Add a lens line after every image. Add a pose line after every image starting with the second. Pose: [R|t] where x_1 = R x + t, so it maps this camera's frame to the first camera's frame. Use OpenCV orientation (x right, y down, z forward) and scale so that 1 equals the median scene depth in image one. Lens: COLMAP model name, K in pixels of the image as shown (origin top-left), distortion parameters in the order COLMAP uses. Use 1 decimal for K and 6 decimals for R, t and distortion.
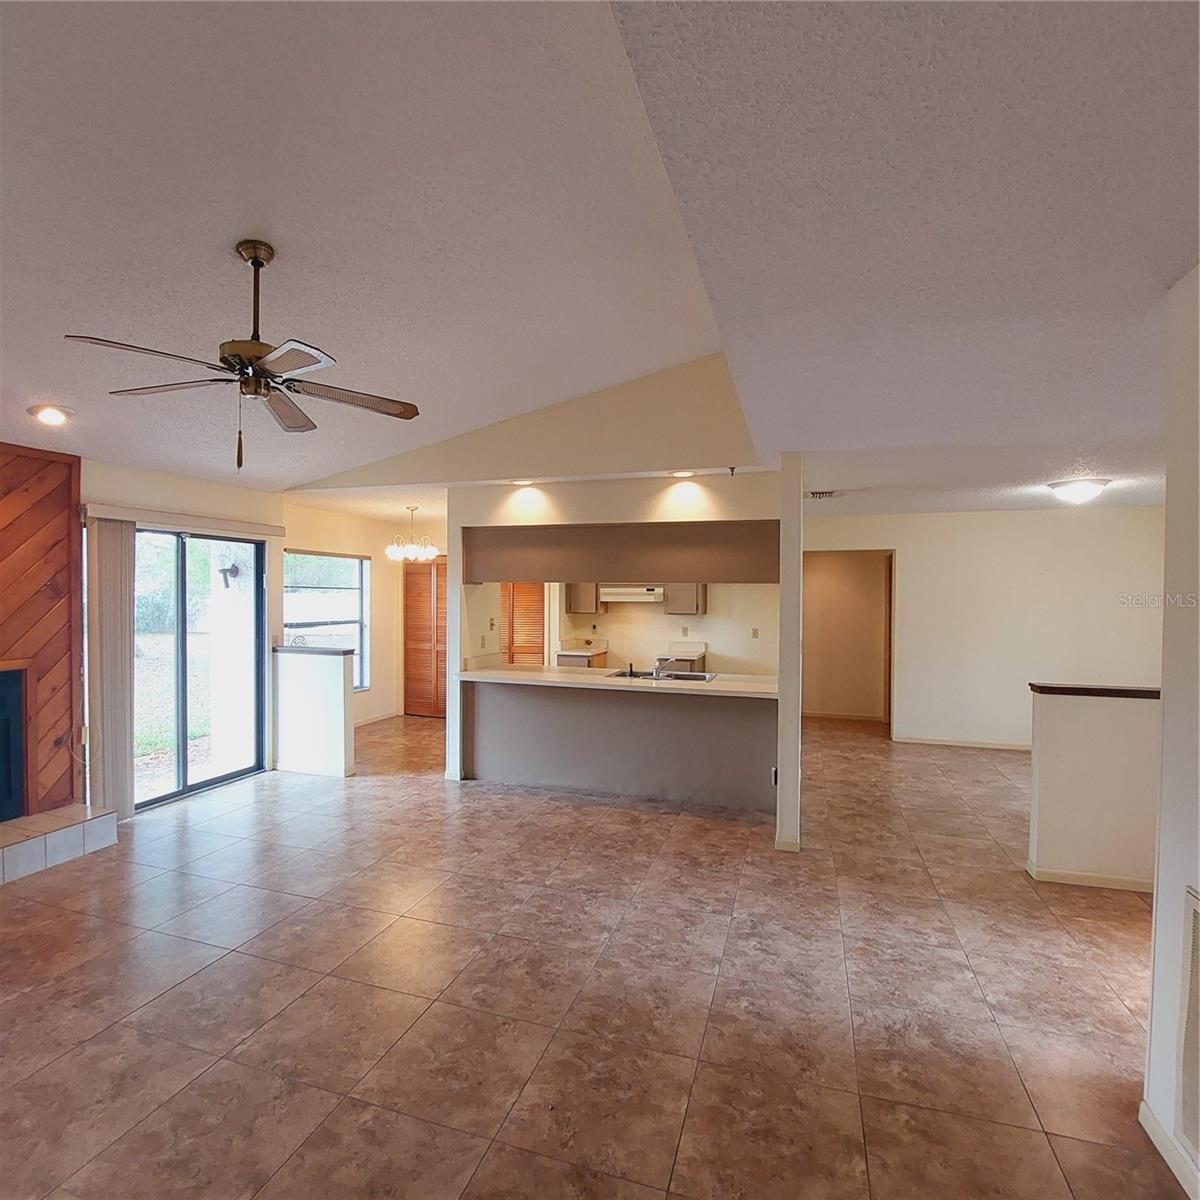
lens RADIAL K [[637.6, 0, 600.0], [0, 637.6, 600.0], [0, 0, 1]] dist [-0.020486, -0.002088]
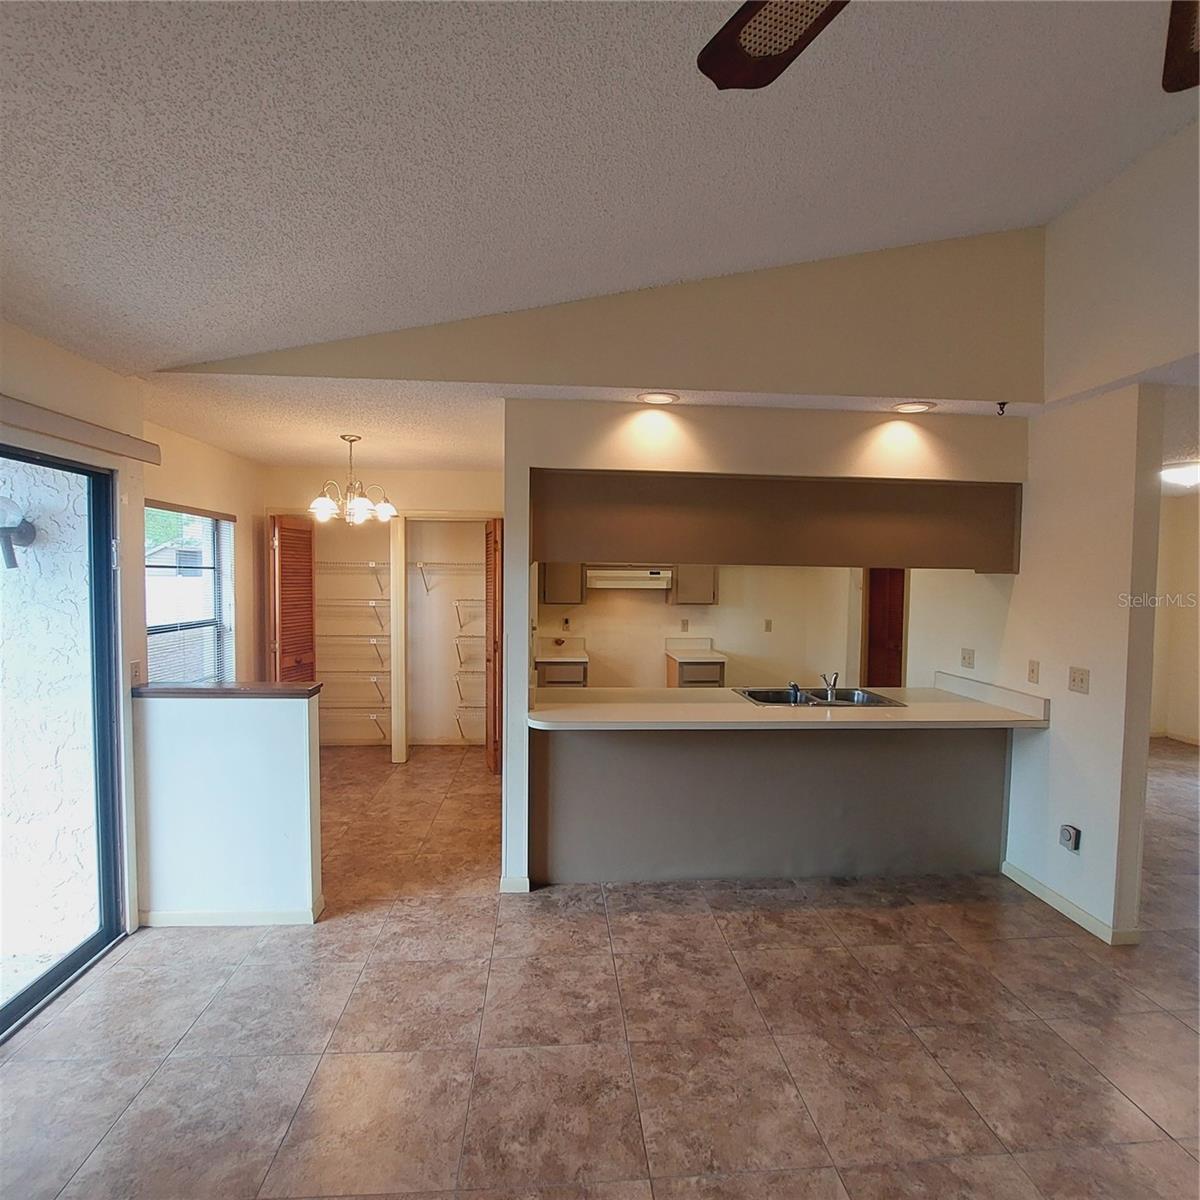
lens RADIAL K [[637.6, 0, 600.0], [0, 637.6, 600.0], [0, 0, 1]] dist [-0.020486, -0.002088]
pose [[0.927197, -0.010345, 0.374430, -0.390674], [-0.002105, 0.999459, 0.032825, -0.012222], [-0.374567, -0.031223, 0.926674, 0.440209]]
